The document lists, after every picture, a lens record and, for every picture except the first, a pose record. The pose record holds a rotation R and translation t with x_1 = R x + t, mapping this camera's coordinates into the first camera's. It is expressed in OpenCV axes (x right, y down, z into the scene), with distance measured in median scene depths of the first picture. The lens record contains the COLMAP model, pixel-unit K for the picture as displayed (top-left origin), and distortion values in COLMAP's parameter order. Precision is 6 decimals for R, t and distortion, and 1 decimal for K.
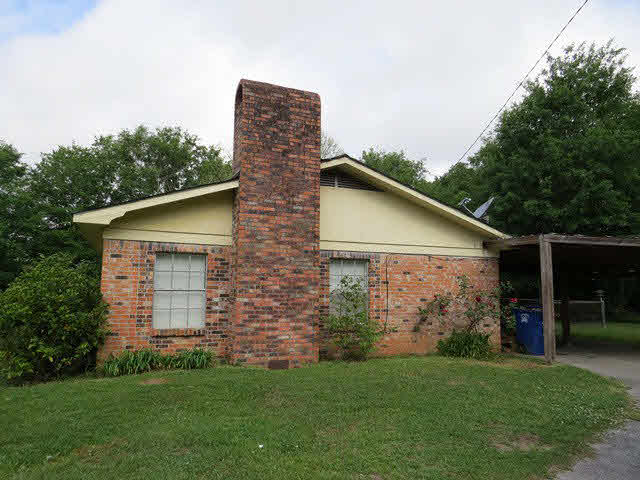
lens RADIAL K [[462.2, 0, 320.0], [0, 462.2, 240.0], [0, 0, 1]] dist [-0.004871, 0.004585]
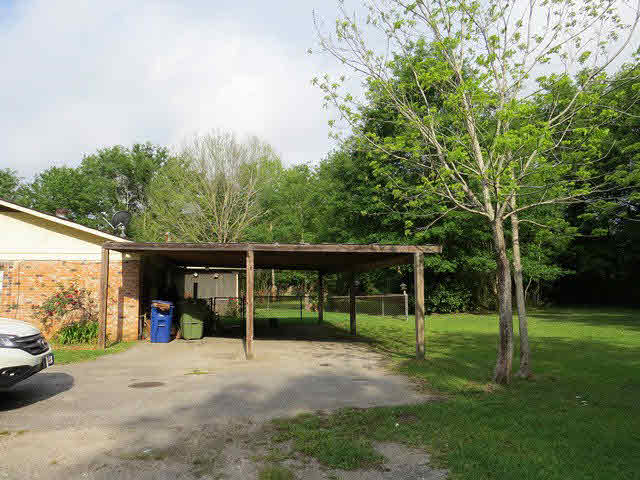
lens RADIAL K [[462.2, 0, 320.0], [0, 462.2, 240.0], [0, 0, 1]] dist [-0.004871, 0.004585]
pose [[0.971680, -0.033567, -0.233904, 1.182361], [0.037518, 0.999218, 0.012465, -0.011589], [0.233303, -0.020888, 0.972180, -0.034395]]
